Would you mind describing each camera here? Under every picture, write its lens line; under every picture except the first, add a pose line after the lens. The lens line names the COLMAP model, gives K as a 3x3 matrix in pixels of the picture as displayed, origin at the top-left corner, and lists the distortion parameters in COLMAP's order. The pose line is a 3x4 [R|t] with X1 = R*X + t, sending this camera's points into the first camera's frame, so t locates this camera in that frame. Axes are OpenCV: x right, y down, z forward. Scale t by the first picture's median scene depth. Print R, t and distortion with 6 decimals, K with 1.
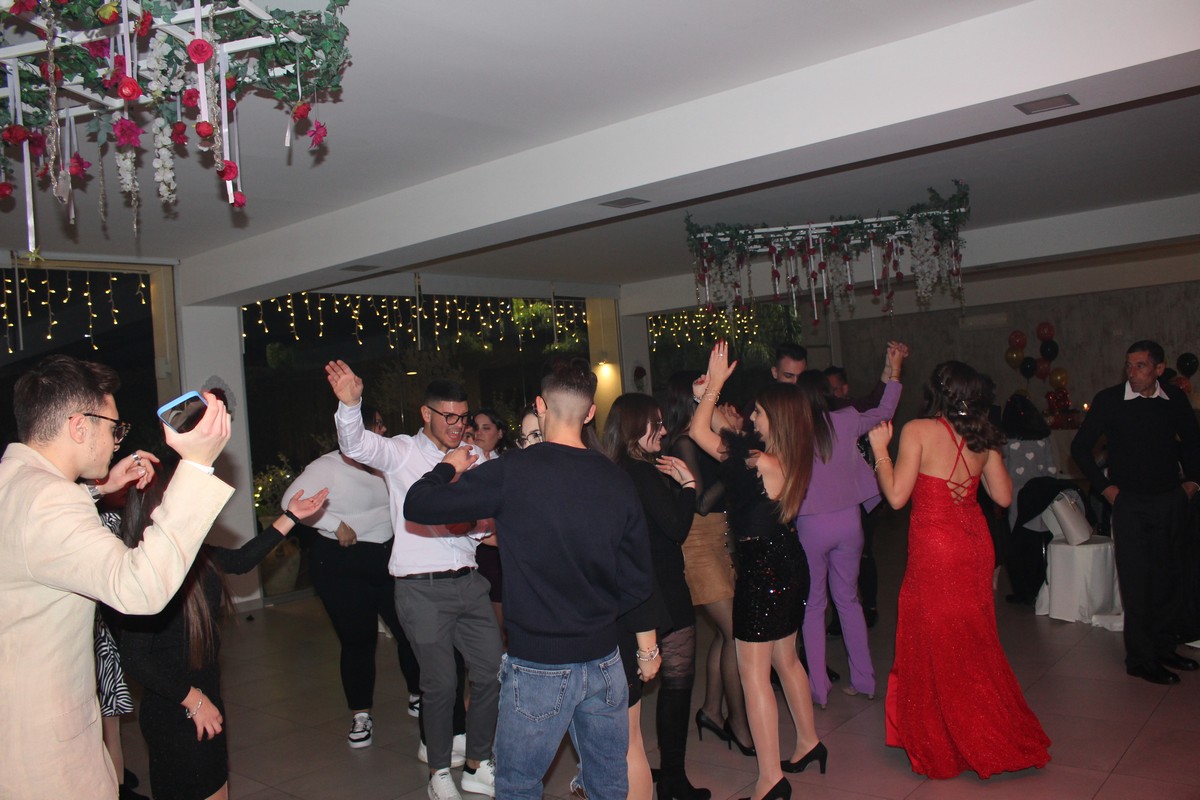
lens RADIAL K [[983.8, 0, 611.2], [0, 983.8, 423.9], [0, 0, 1]] dist [-0.156974, 0.128150]
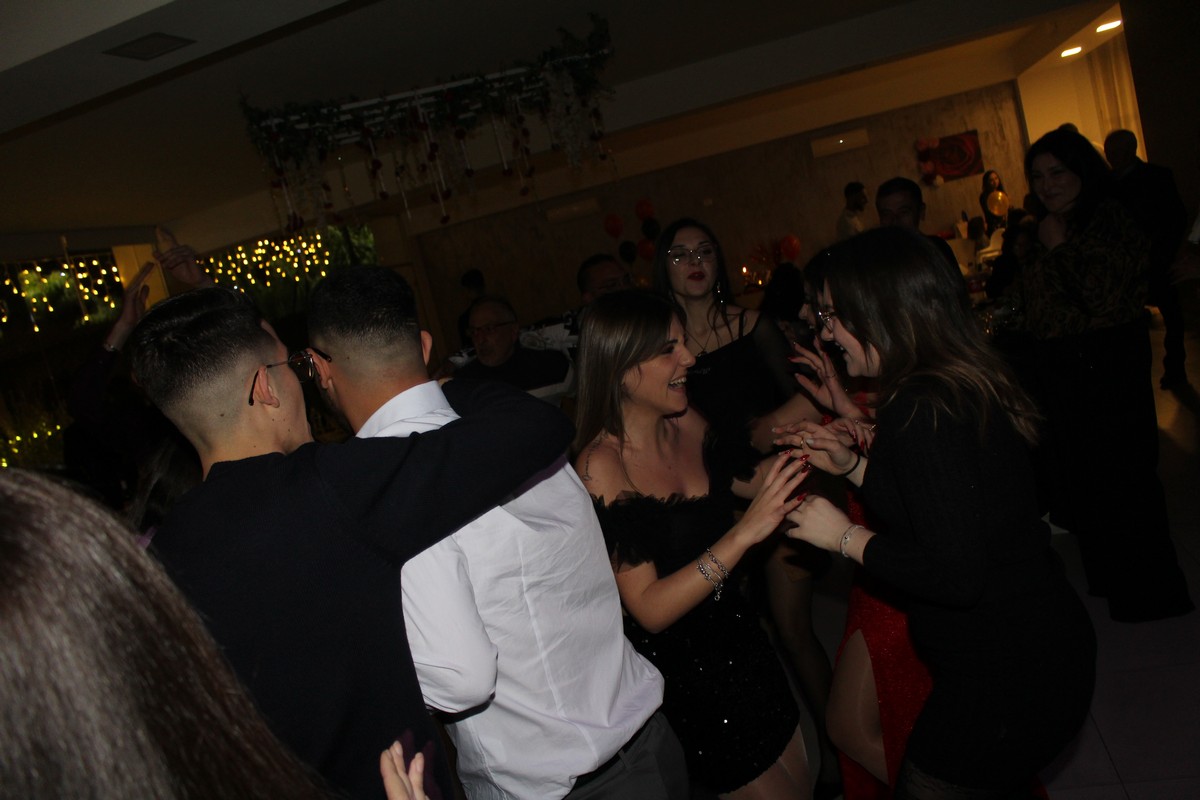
lens RADIAL K [[983.8, 0, 591.9], [0, 983.8, 407.1], [0, 0, 1]] dist [-0.156974, 0.128150]
pose [[0.897279, -0.203900, 0.391554, -0.007878], [0.180612, 0.978872, 0.095856, -0.012328], [-0.402826, -0.015290, 0.915149, 0.209303]]
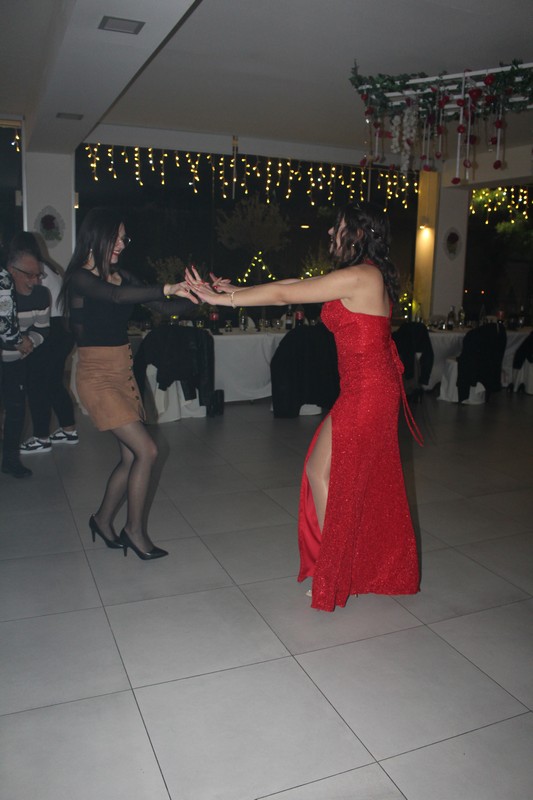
lens RADIAL K [[655.9, 0, 271.4], [0, 655.9, 404.2], [0, 0, 1]] dist [-0.156974, 0.128150]
pose [[0.887565, 0.193603, -0.418027, 0.267197], [-0.106480, 0.969050, 0.222721, -0.010799], [0.448208, -0.153168, 0.880709, 0.263713]]
